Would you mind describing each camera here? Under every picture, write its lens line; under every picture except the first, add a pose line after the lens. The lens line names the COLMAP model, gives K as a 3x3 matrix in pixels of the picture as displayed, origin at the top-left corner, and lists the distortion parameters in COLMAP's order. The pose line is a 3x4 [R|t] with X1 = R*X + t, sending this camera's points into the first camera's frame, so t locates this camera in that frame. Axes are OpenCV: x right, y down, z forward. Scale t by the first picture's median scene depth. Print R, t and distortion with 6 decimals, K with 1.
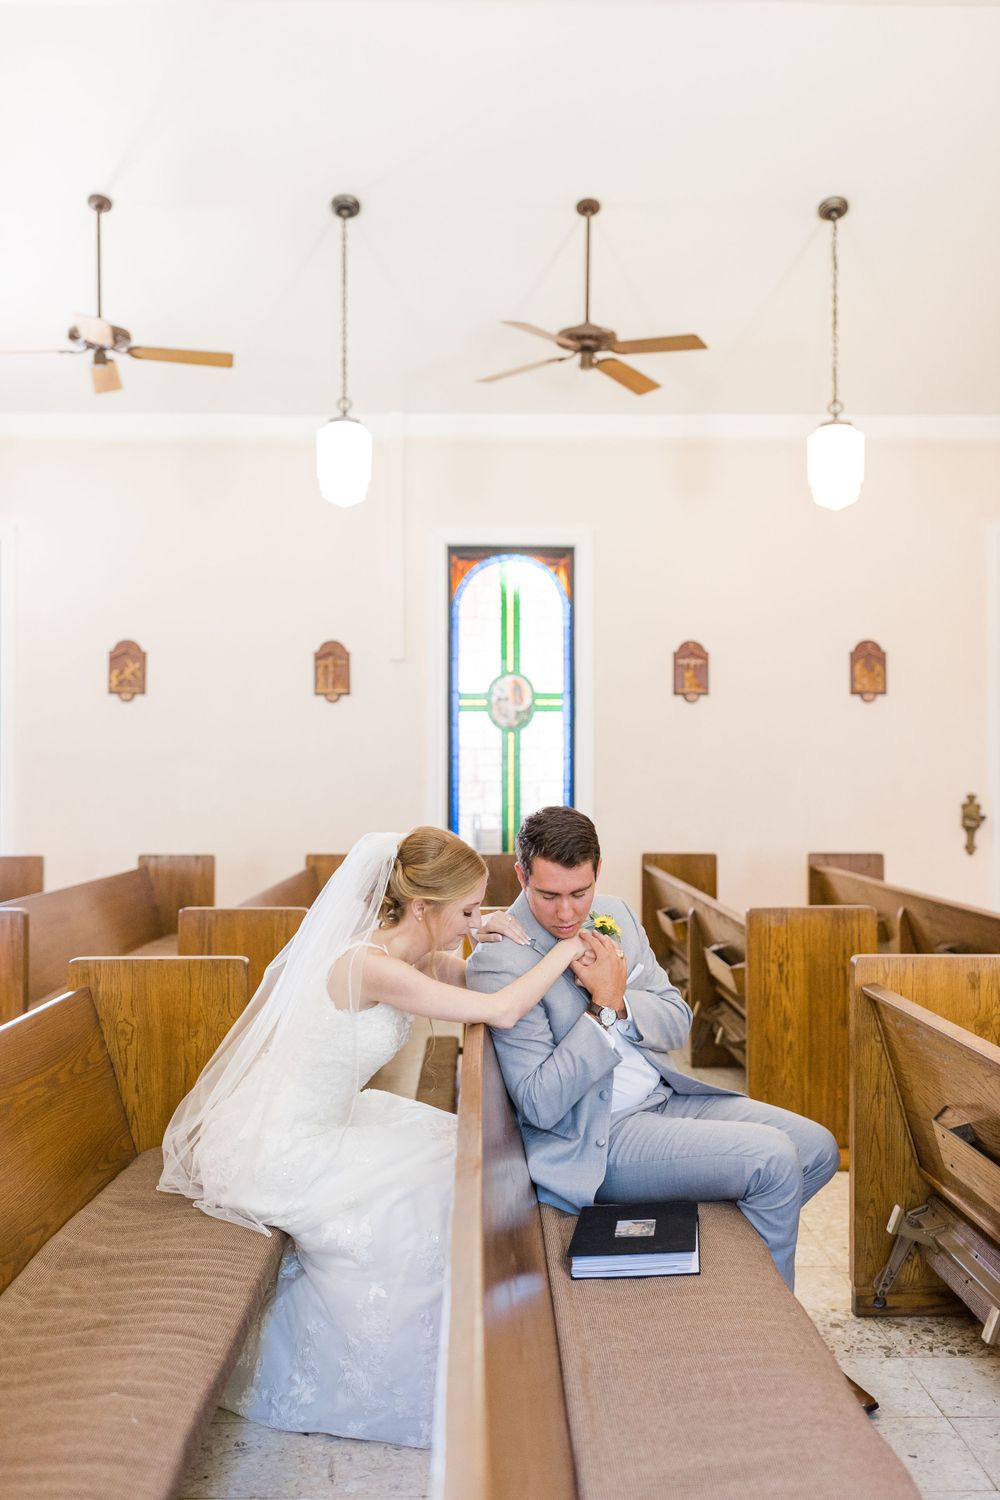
lens RADIAL K [[1468.3, 0, 500.0], [0, 1468.3, 750.0], [0, 0, 1]] dist [0.013833, -0.034402]
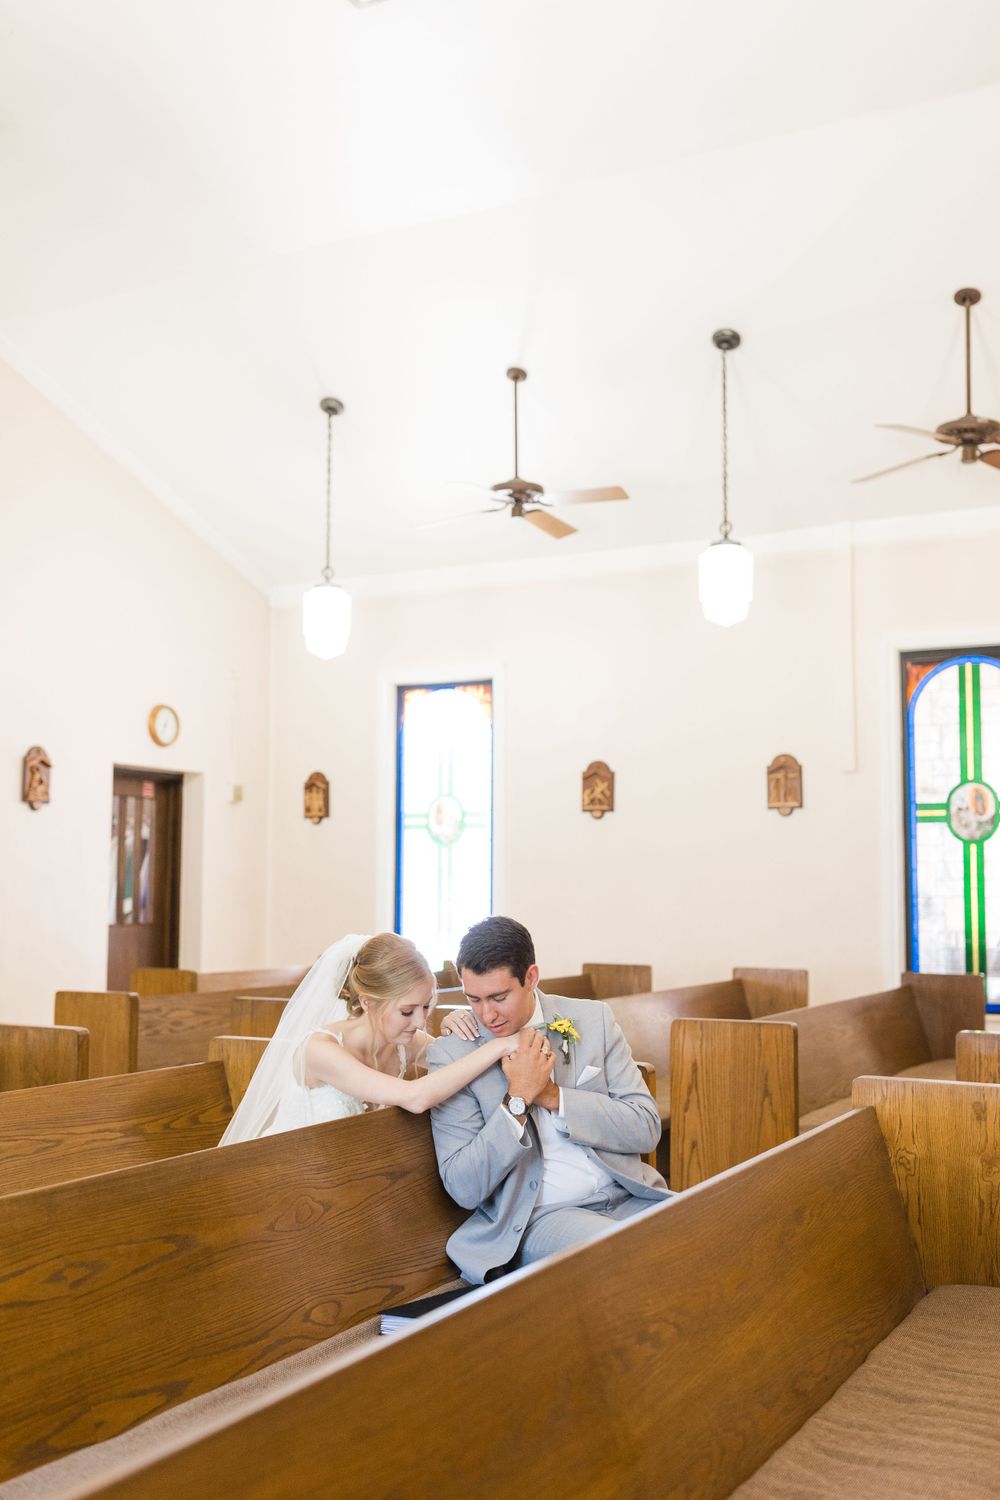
lens RADIAL K [[1517.7, 0, 500.6], [0, 1517.7, 761.2], [0, 0, 1]] dist [0.009461, -0.013712]
pose [[0.875088, -0.036077, -0.482617, 0.217687], [0.003325, 0.997642, -0.068547, 0.000588], [0.483952, 0.058380, 0.873145, 0.001965]]
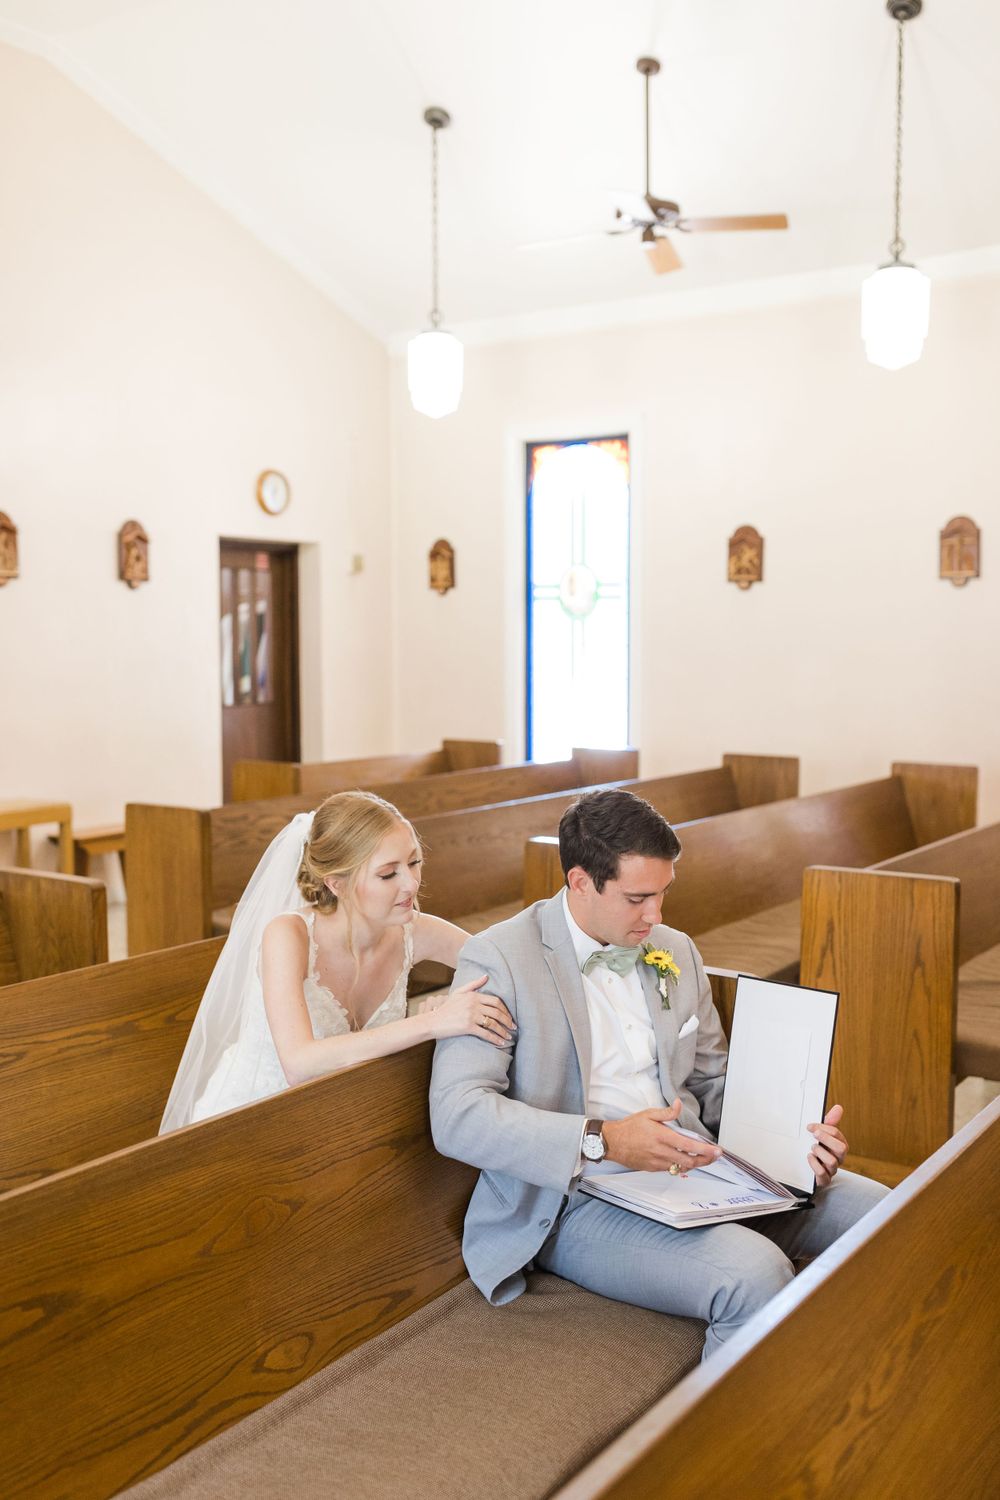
lens RADIAL K [[1468.3, 0, 500.0], [0, 1468.3, 750.0], [0, 0, 1]] dist [0.013833, -0.034402]
pose [[0.812048, 0.048366, -0.581584, 0.180251], [0.010673, 0.995162, 0.097663, -0.024385], [0.583494, -0.085515, 0.807603, 0.121932]]
